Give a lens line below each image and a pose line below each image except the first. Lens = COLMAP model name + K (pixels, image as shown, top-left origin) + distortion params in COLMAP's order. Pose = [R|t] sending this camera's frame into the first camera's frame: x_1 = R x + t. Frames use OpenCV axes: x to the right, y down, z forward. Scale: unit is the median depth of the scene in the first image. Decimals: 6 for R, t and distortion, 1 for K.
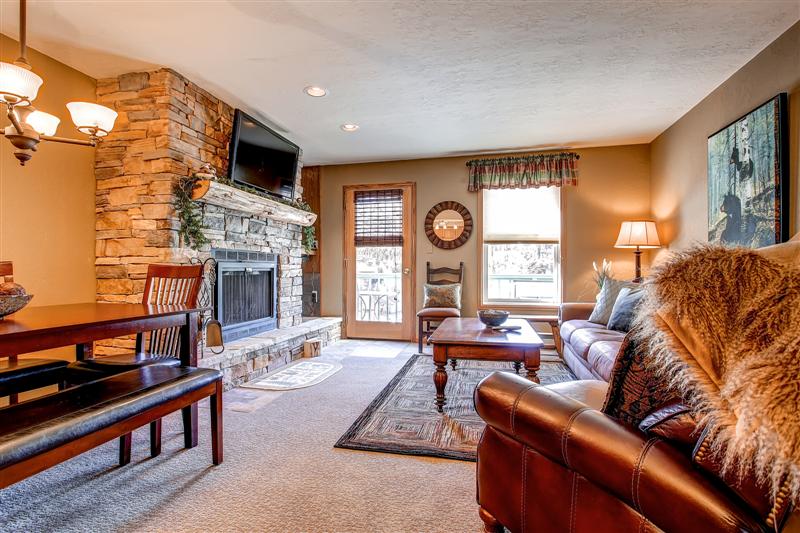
lens RADIAL K [[382.7, 0, 396.6], [0, 382.7, 275.2], [0, 0, 1]] dist [-0.012194, 0.004163]
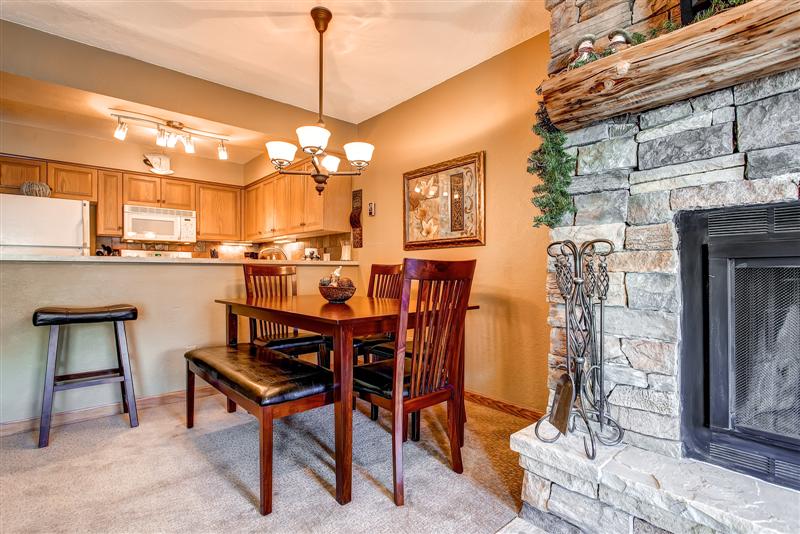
lens RADIAL K [[382.7, 0, 398.8], [0, 382.7, 273.0], [0, 0, 1]] dist [-0.012194, 0.004163]
pose [[-0.569638, 0.002485, -0.821892, 0.014425], [-0.008742, 0.999921, 0.009082, -0.007886], [0.821849, 0.012359, -0.569571, 1.099063]]
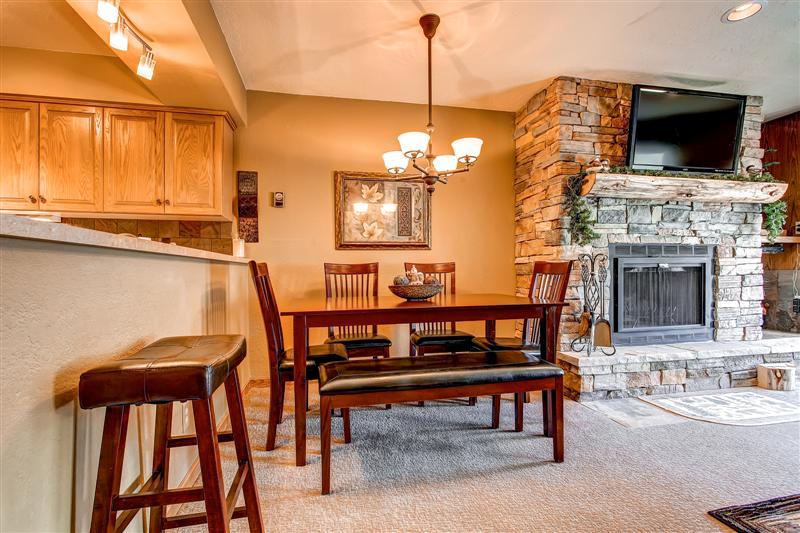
lens RADIAL K [[382.7, 0, 400.3], [0, 382.7, 275.0], [0, 0, 1]] dist [-0.012194, 0.004163]
pose [[0.435112, 0.002484, -0.900373, 0.158515], [-0.000979, 0.999997, 0.002286, 0.006676], [0.900376, -0.000113, 0.435113, 0.133633]]
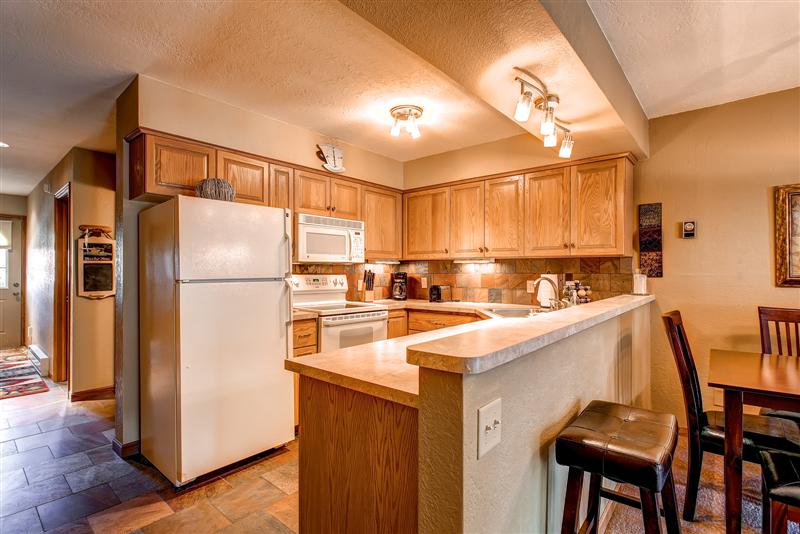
lens RADIAL K [[382.7, 0, 397.5], [0, 382.7, 268.6], [0, 0, 1]] dist [-0.012194, 0.004163]
pose [[-0.450559, -0.008911, -0.892702, 0.231734], [-0.007382, 0.999953, -0.006256, -0.094843], [0.892716, 0.003771, -0.450604, 0.069315]]
